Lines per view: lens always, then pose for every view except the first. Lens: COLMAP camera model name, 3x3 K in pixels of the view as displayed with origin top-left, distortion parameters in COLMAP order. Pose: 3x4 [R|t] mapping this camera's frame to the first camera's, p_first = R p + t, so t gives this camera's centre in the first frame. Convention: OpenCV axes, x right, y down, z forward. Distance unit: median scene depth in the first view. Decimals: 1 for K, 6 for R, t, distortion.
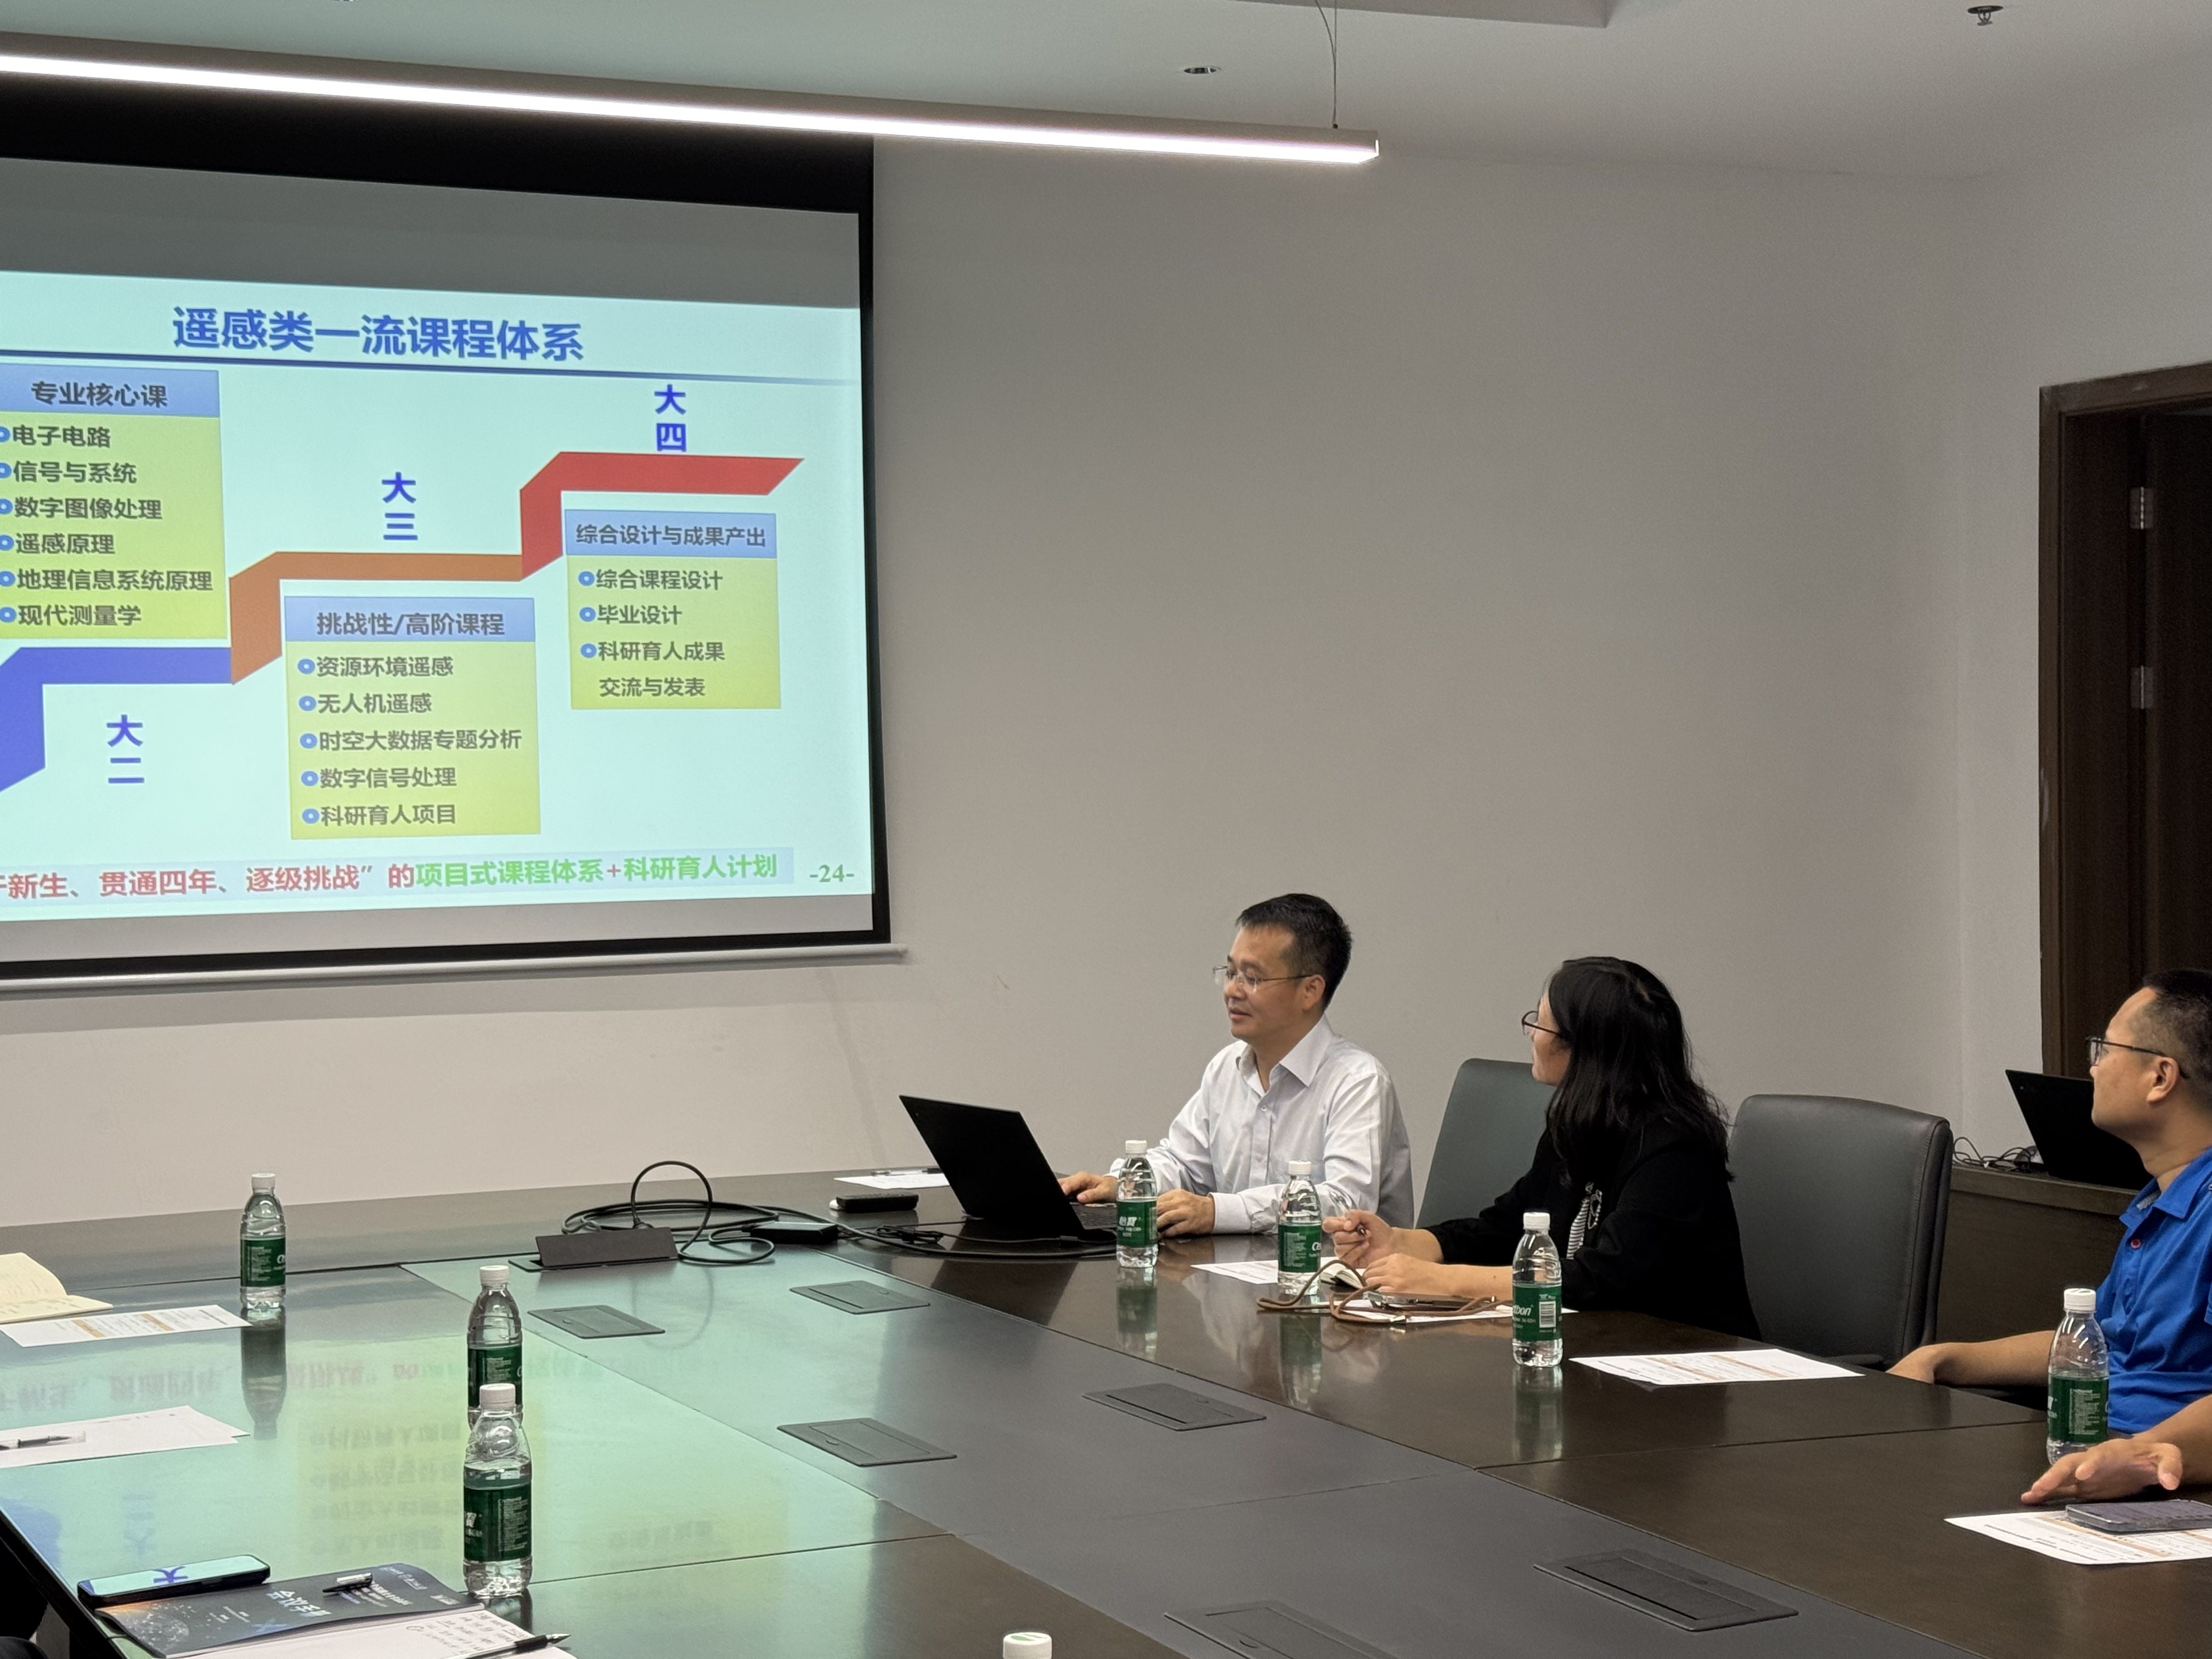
lens RADIAL K [[3568.6, 0, 1106.0], [0, 3568.6, 829.5], [0, 0, 1]] dist [0.133759, 0.061219]
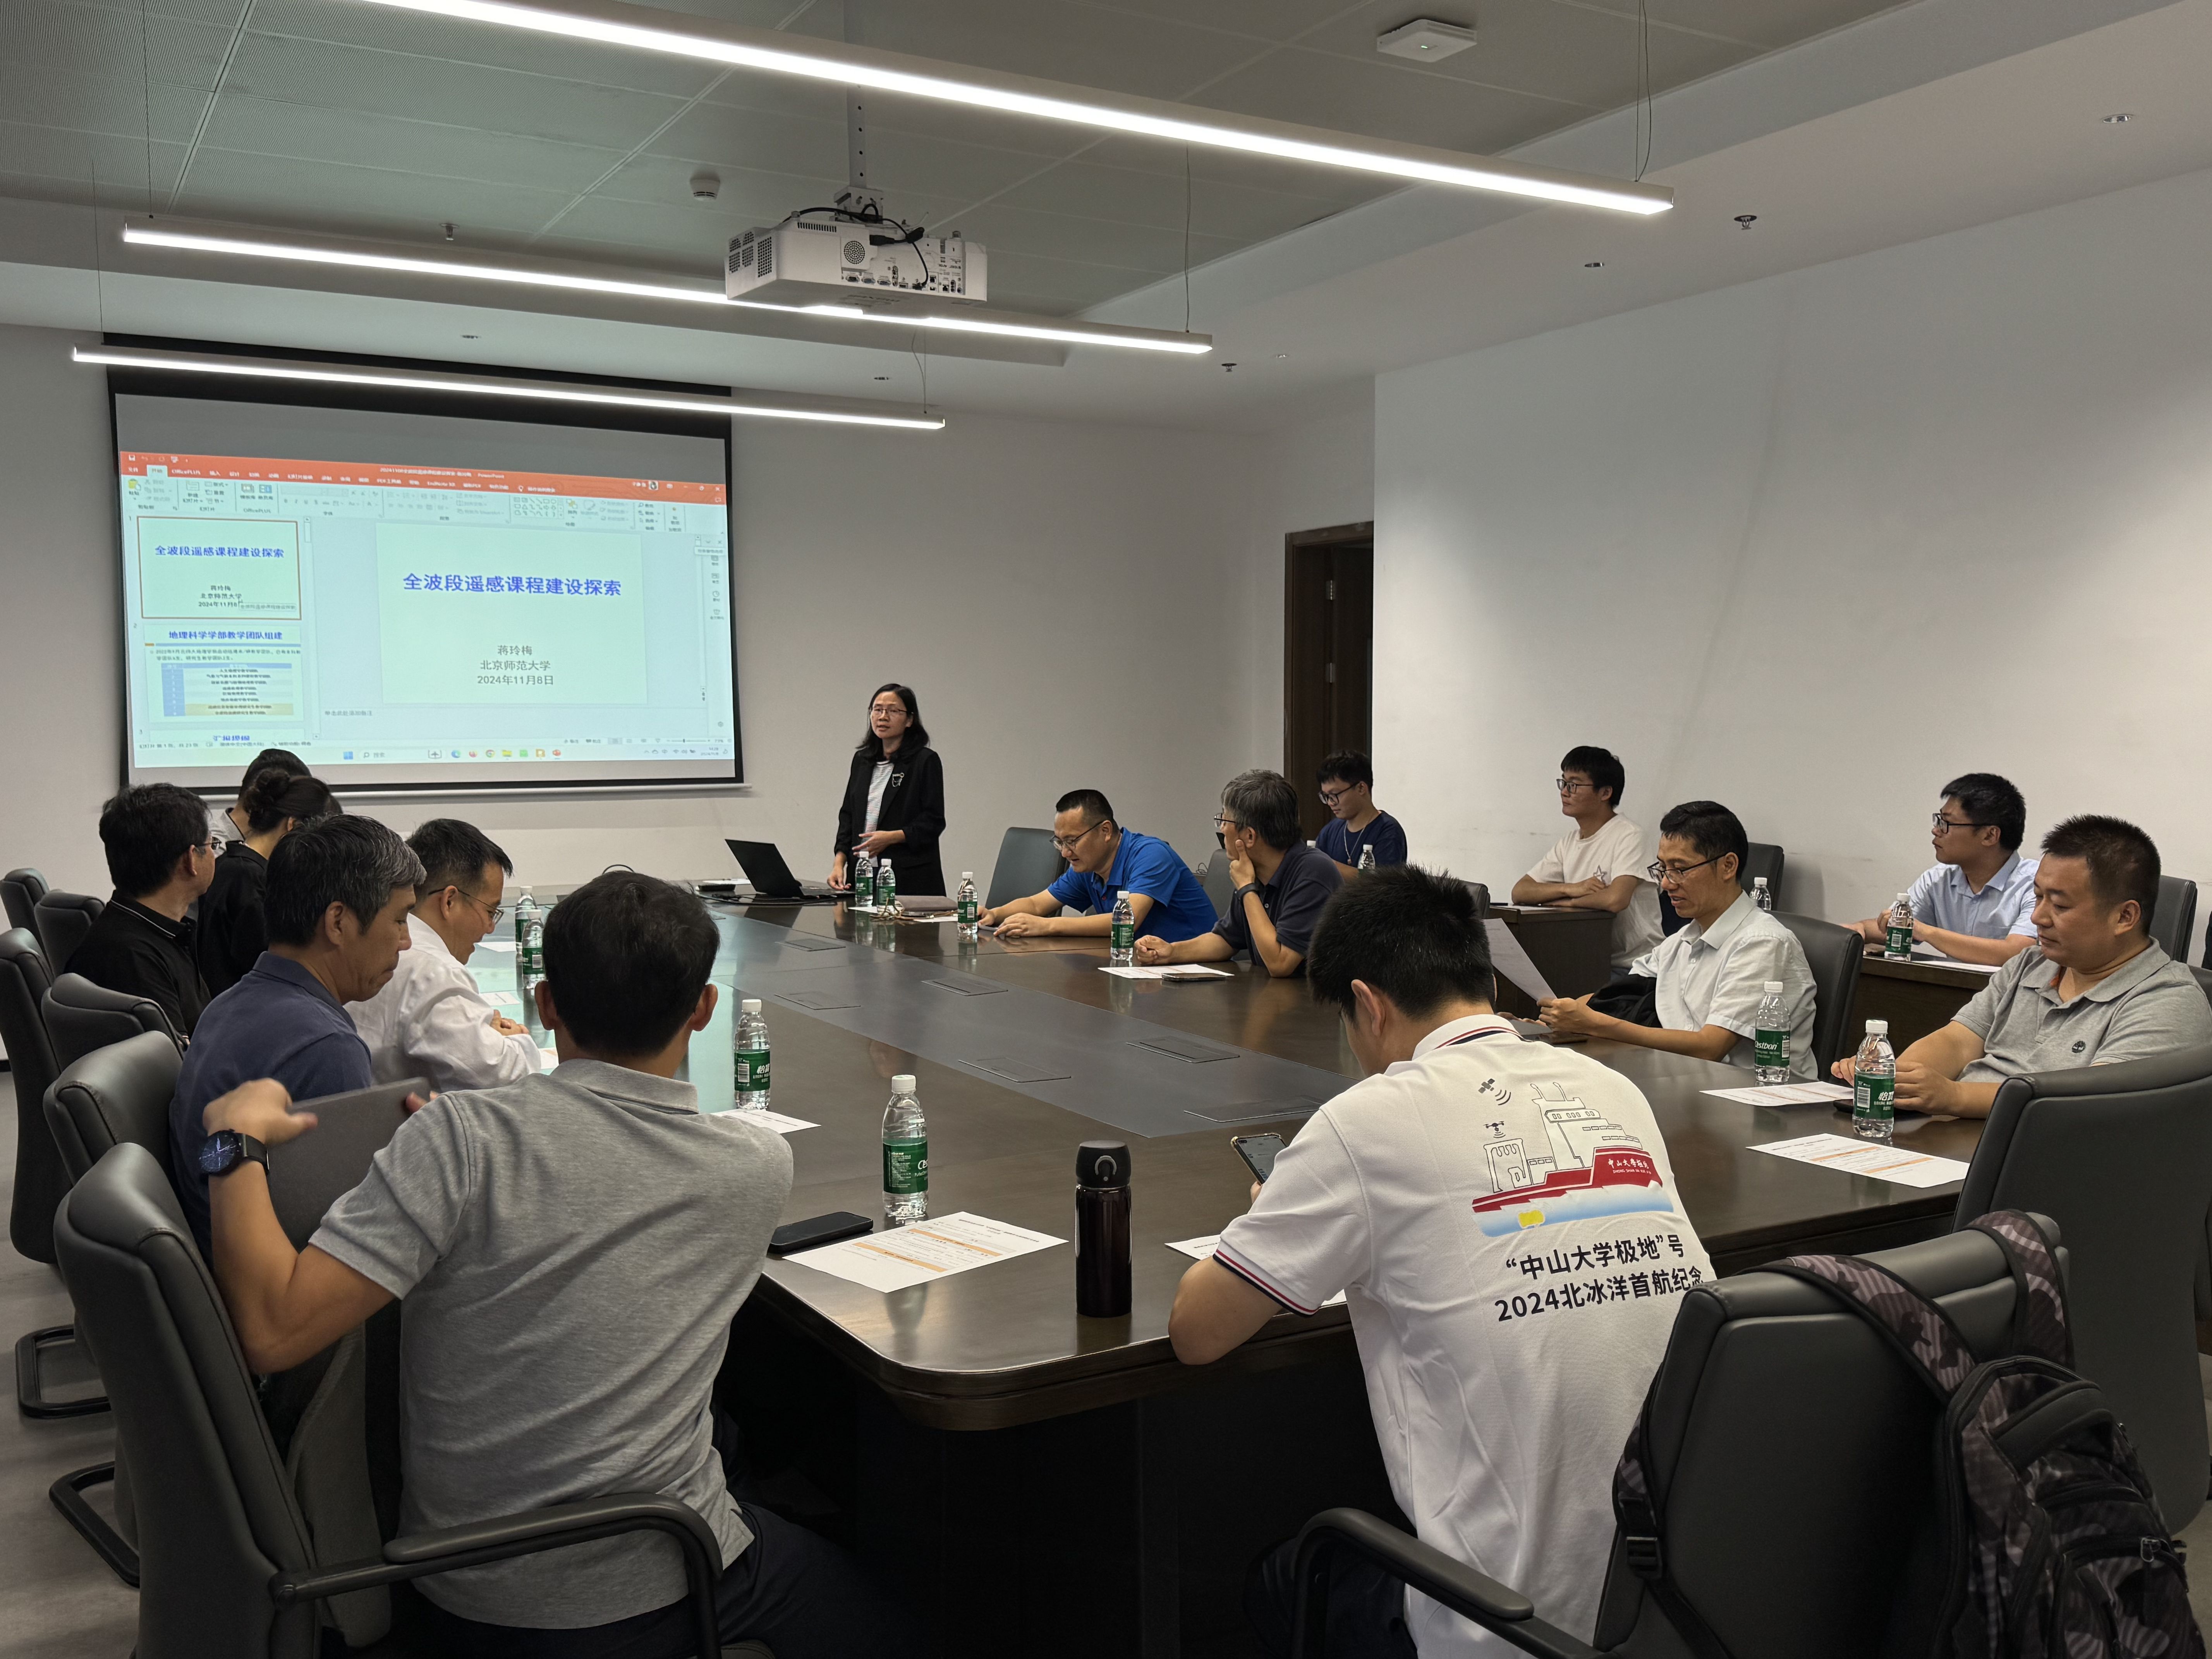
lens RADIAL K [[1916.6, 0, 1103.4], [0, 1916.6, 837.8], [0, 0, 1]] dist [0.166130, -0.296044]
pose [[0.995716, 0.003653, 0.092389, 0.071288], [-0.007650, 0.999048, 0.042951, 0.020166], [-0.092144, -0.043473, 0.994796, -0.254869]]
